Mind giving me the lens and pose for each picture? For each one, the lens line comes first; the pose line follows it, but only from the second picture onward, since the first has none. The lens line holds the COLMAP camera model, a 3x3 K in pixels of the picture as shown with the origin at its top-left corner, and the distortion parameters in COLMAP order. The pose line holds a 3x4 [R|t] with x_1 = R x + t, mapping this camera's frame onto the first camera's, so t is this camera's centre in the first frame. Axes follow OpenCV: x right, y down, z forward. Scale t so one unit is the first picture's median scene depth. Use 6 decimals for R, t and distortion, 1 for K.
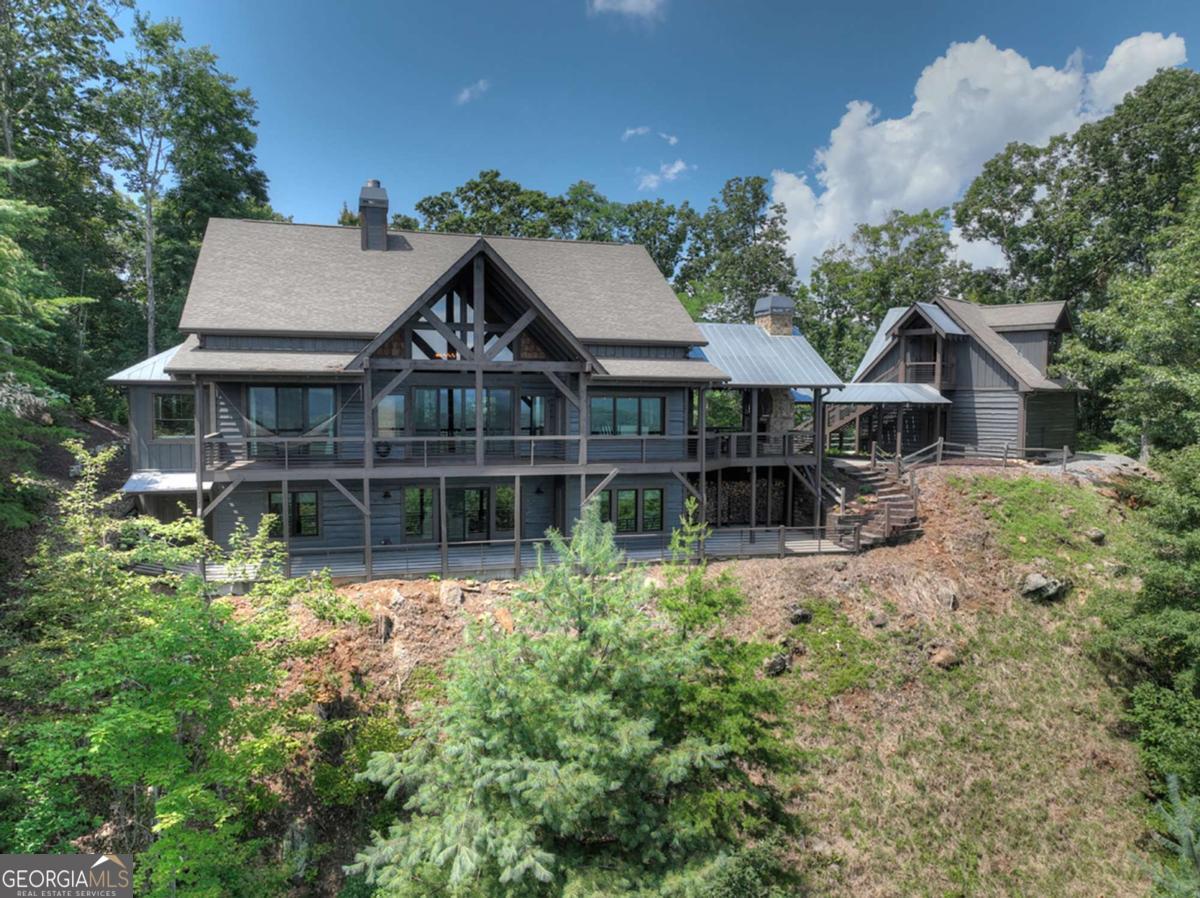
lens RADIAL K [[849.6, 0, 602.8], [0, 849.6, 448.0], [0, 0, 1]] dist [-0.001187, 0.018618]
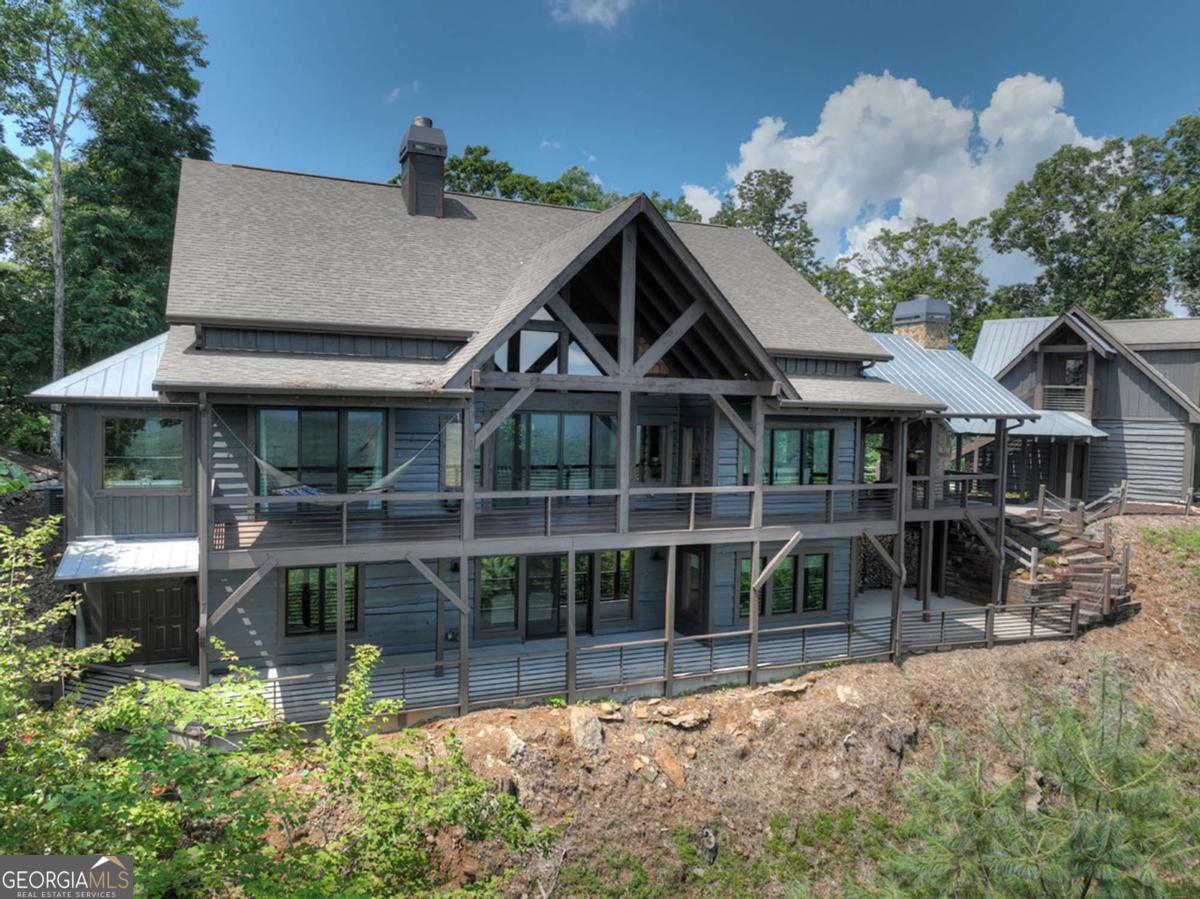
lens RADIAL K [[849.6, 0, 607.2], [0, 849.6, 445.3], [0, 0, 1]] dist [-0.001187, 0.018618]
pose [[0.992369, 0.009291, 0.122950, -0.228552], [-0.007381, 0.999845, -0.015979, -0.035582], [-0.123079, 0.014950, 0.992284, 0.314375]]
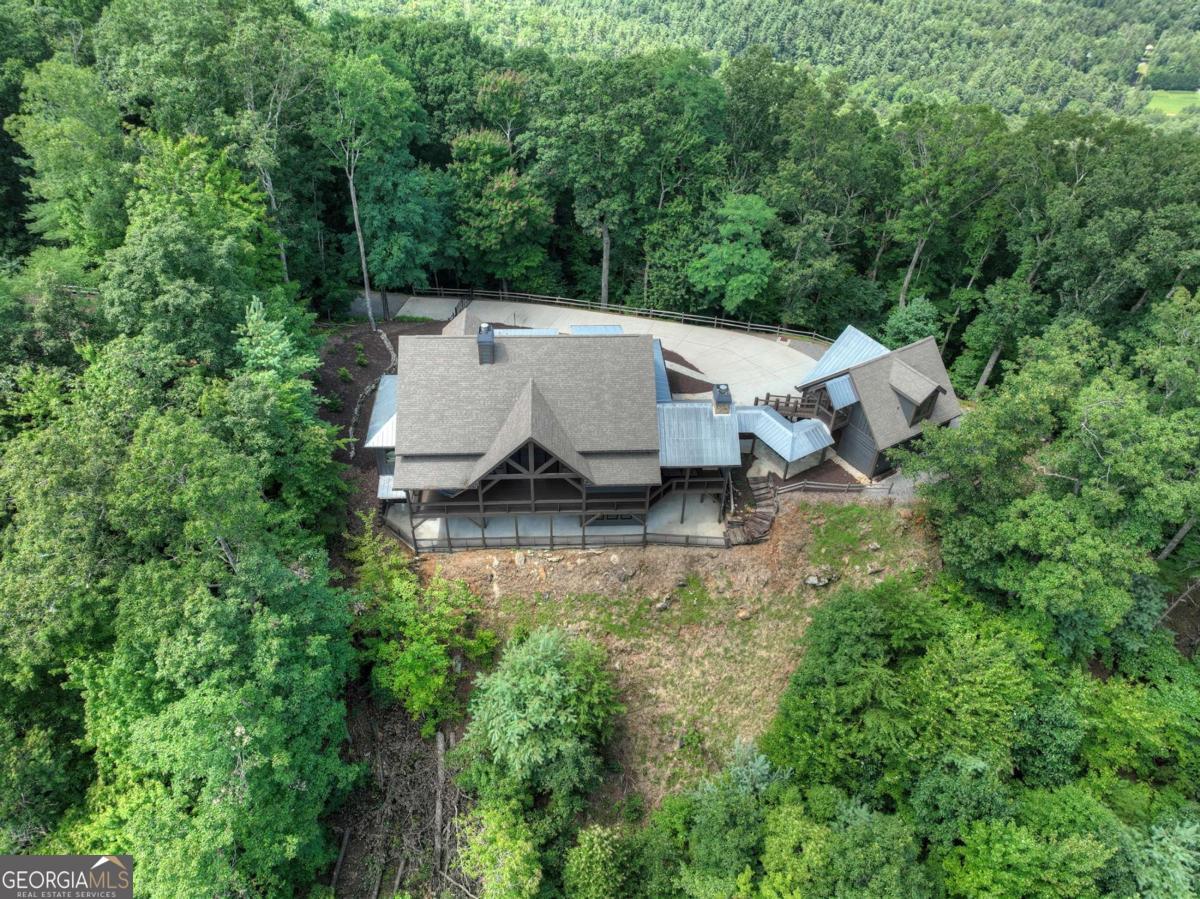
lens RADIAL K [[849.6, 0, 602.5], [0, 849.6, 445.0], [0, 0, 1]] dist [-0.001187, 0.018618]
pose [[0.972888, 0.167978, -0.158972, 0.313654], [-0.041613, 0.803289, 0.594134, -1.305634], [0.227502, -0.571411, 0.788500, -0.502585]]
